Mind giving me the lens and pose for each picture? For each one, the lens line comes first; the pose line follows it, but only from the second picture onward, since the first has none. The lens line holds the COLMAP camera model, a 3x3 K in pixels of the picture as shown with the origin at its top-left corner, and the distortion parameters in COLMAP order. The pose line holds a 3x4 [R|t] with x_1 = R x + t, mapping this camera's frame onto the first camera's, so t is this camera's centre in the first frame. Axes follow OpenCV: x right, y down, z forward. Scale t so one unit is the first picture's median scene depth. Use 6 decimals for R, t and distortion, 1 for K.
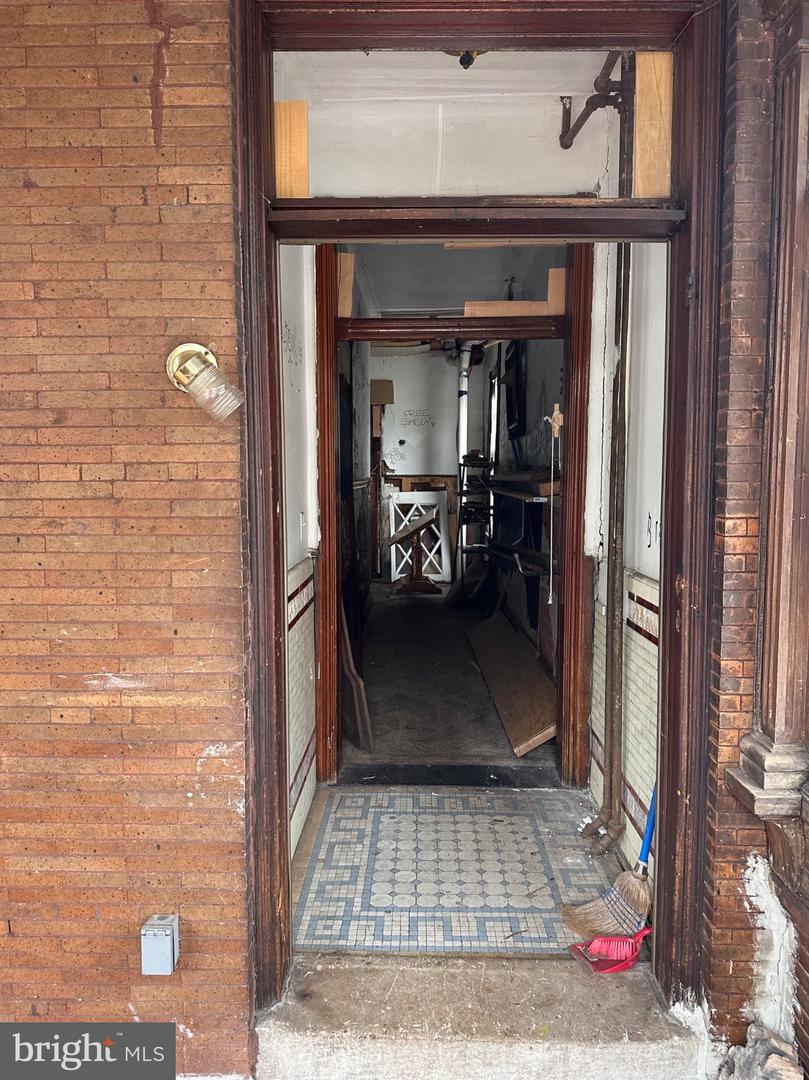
lens RADIAL K [[767.1, 0, 404.3], [0, 767.1, 537.2], [0, 0, 1]] dist [0.021536, -0.018238]
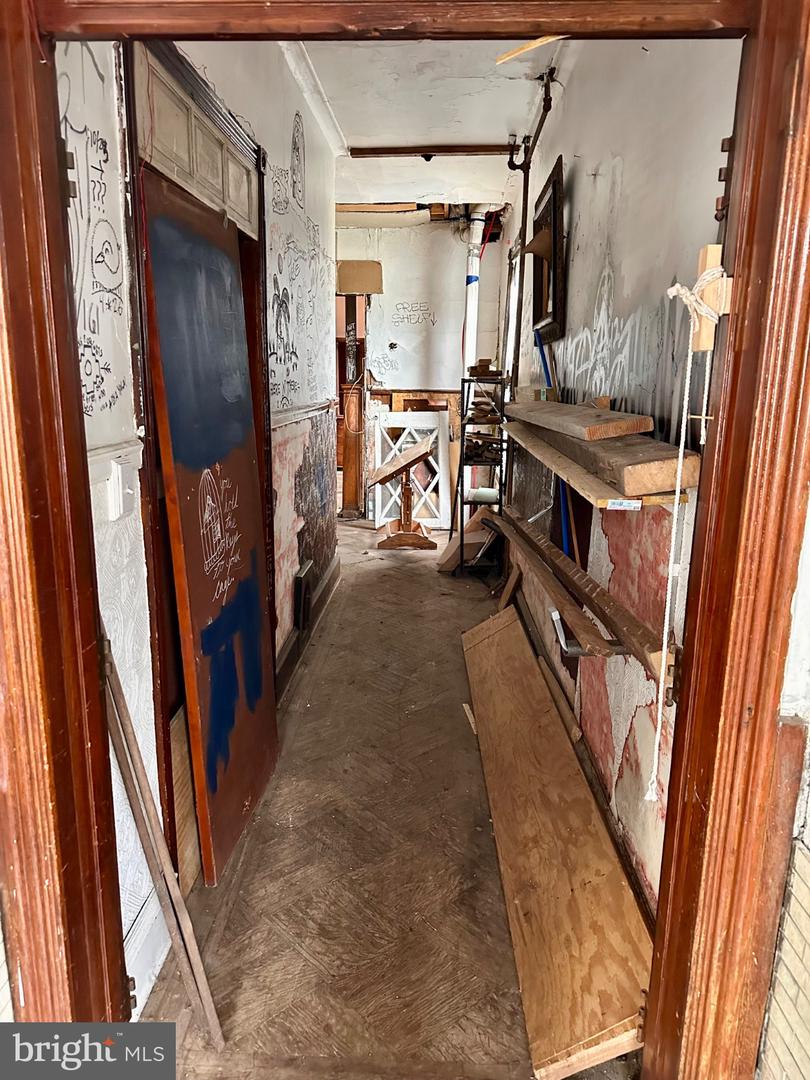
lens RADIAL K [[767.1, 0, 405.0], [0, 767.1, 564.1], [0, 0, 1]] dist [0.021536, -0.018238]
pose [[0.999801, 0.016384, -0.011403, 0.023882], [-0.014413, 0.987730, 0.155503, -0.029032], [0.013811, -0.155307, 0.987770, 0.214472]]
